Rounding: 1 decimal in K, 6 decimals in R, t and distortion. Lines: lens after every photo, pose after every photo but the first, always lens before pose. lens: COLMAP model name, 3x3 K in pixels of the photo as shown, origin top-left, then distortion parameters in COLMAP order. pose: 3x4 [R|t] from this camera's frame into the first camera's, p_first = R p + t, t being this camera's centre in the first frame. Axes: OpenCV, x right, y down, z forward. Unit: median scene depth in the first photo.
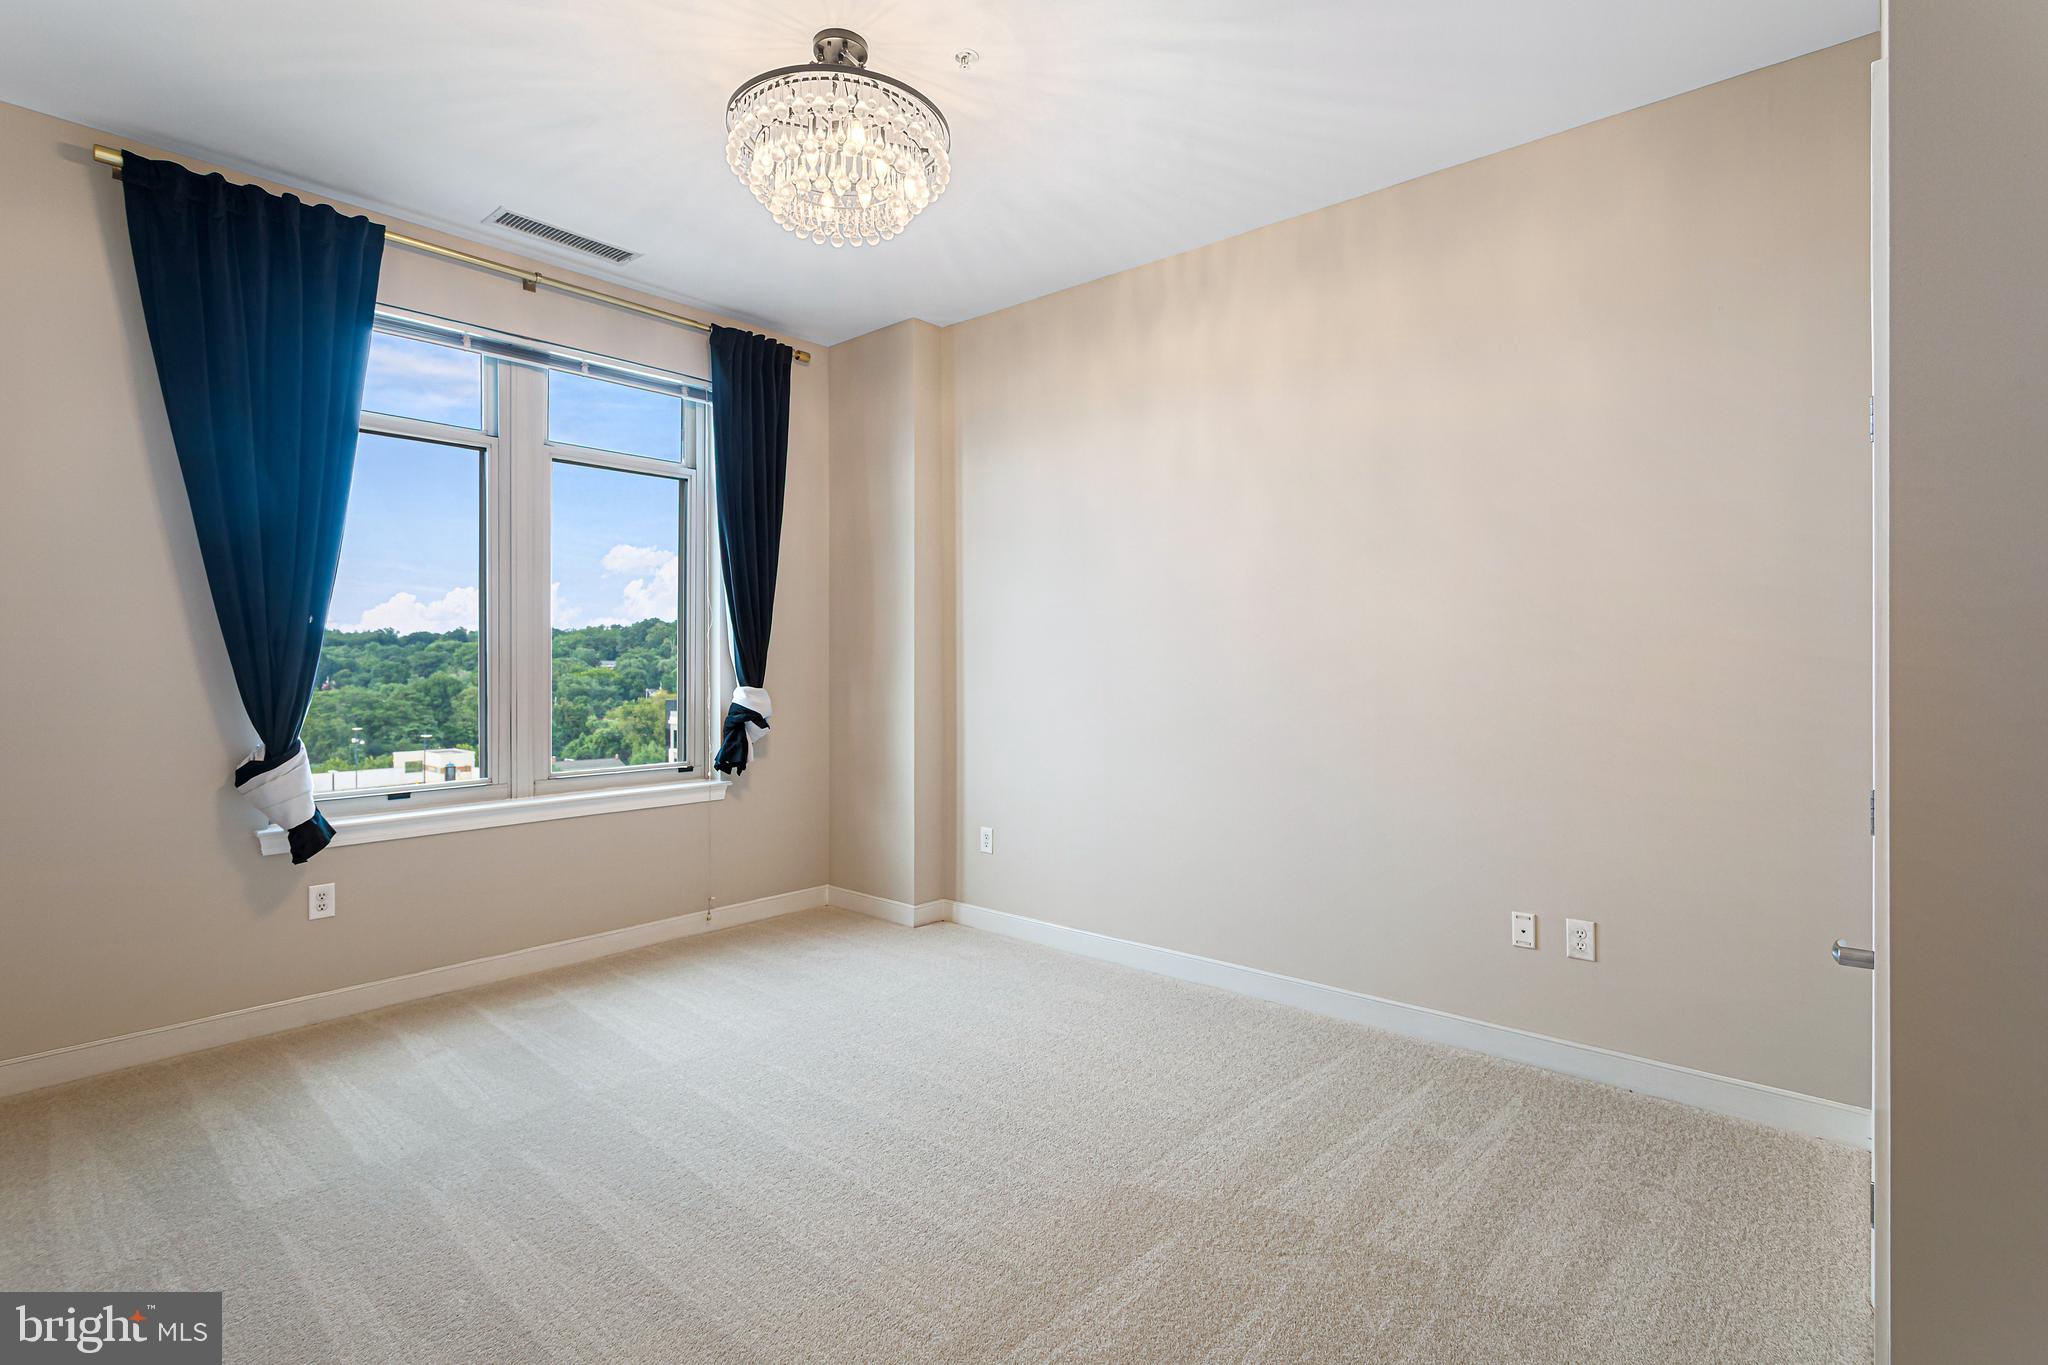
lens RADIAL K [[972.6, 0, 1053.3], [0, 972.6, 658.7], [0, 0, 1]] dist [-0.003665, 0.000170]
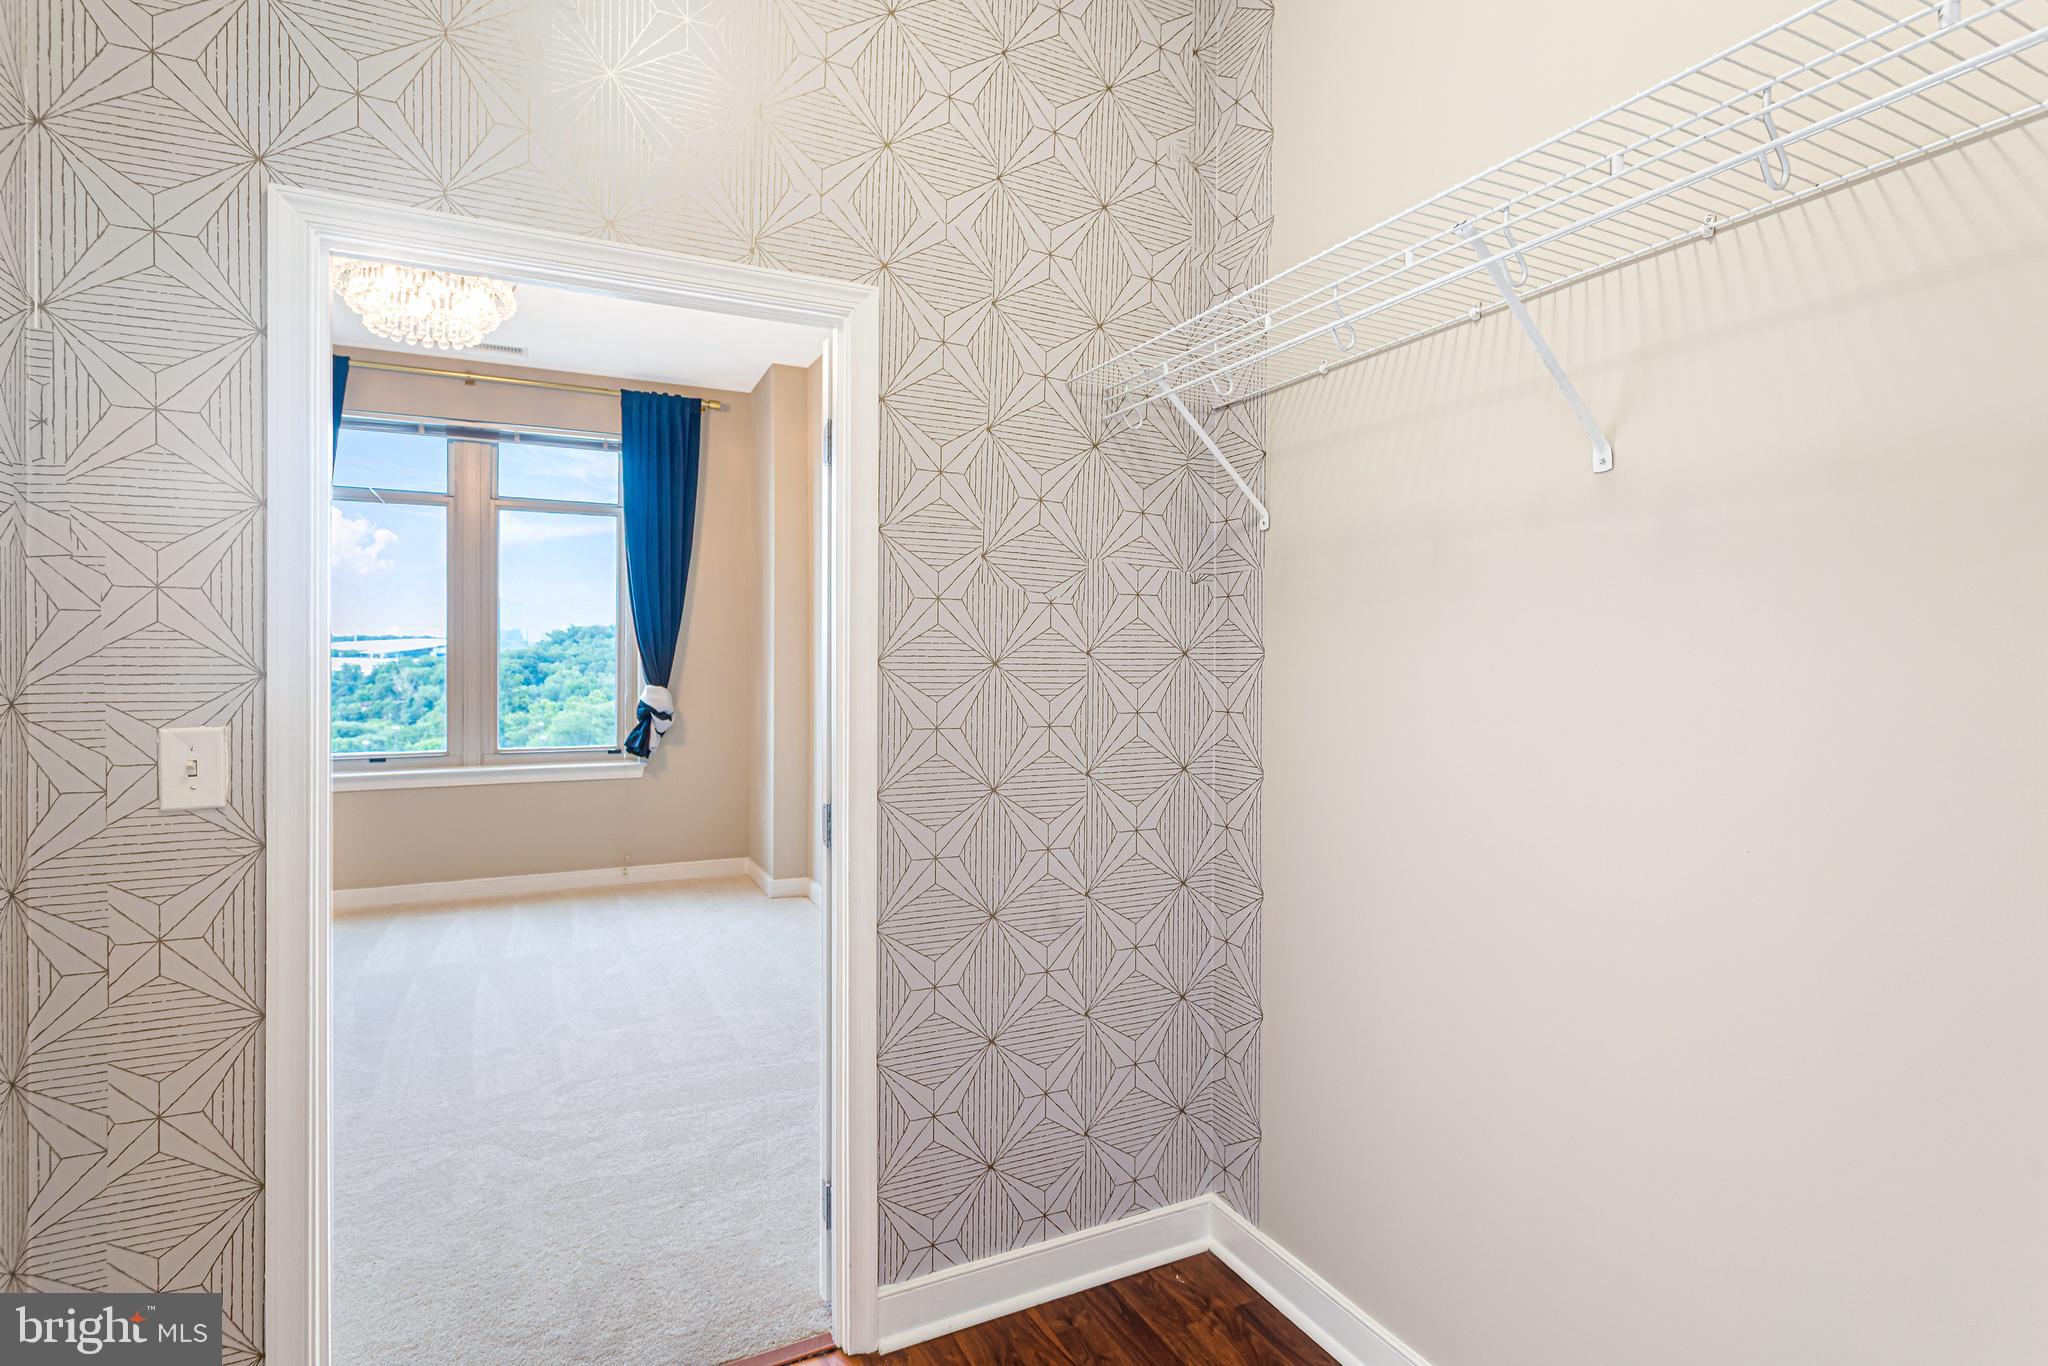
lens RADIAL K [[995.2, 0, 999.8], [0, 995.2, 665.4], [0, 0, 1]] dist [-0.001213, 0.000484]
pose [[0.911785, 0.006137, -0.410621, 0.665856], [-0.003046, 0.999962, 0.008180, -0.008697], [0.410656, -0.006208, 0.911769, 0.053320]]
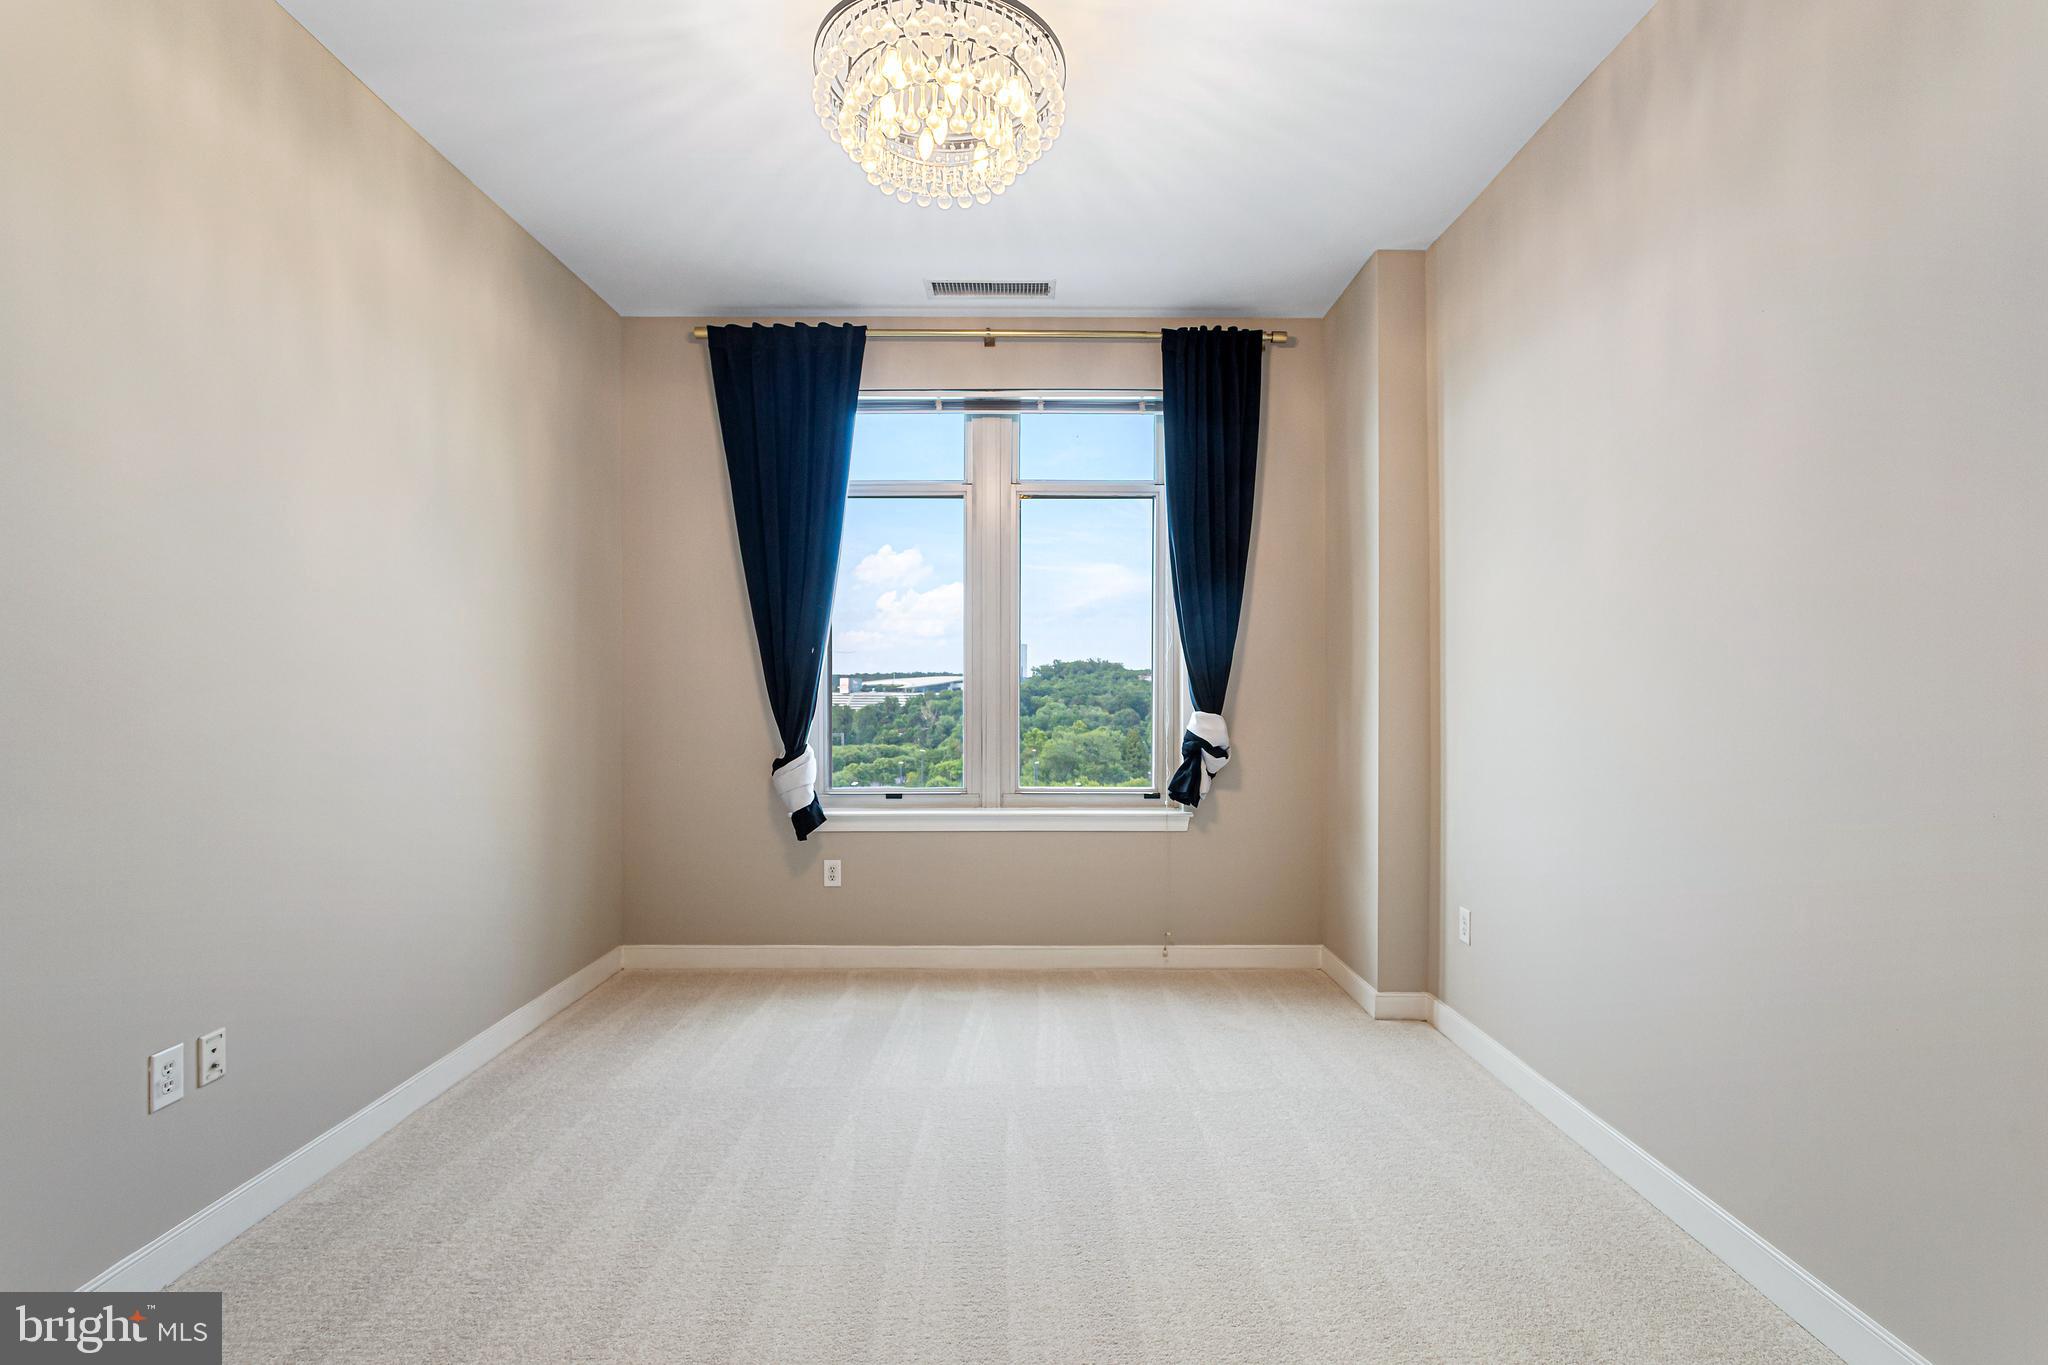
lens RADIAL K [[967.9, 0, 1022.7], [0, 967.9, 688.8], [0, 0, 1]] dist [-0.015094, 0.000299]
pose [[0.647865, -0.001122, -0.761755, 0.308587], [0.000512, 0.999999, -0.001038, 0.009178], [0.761755, 0.000282, 0.647865, 0.313220]]
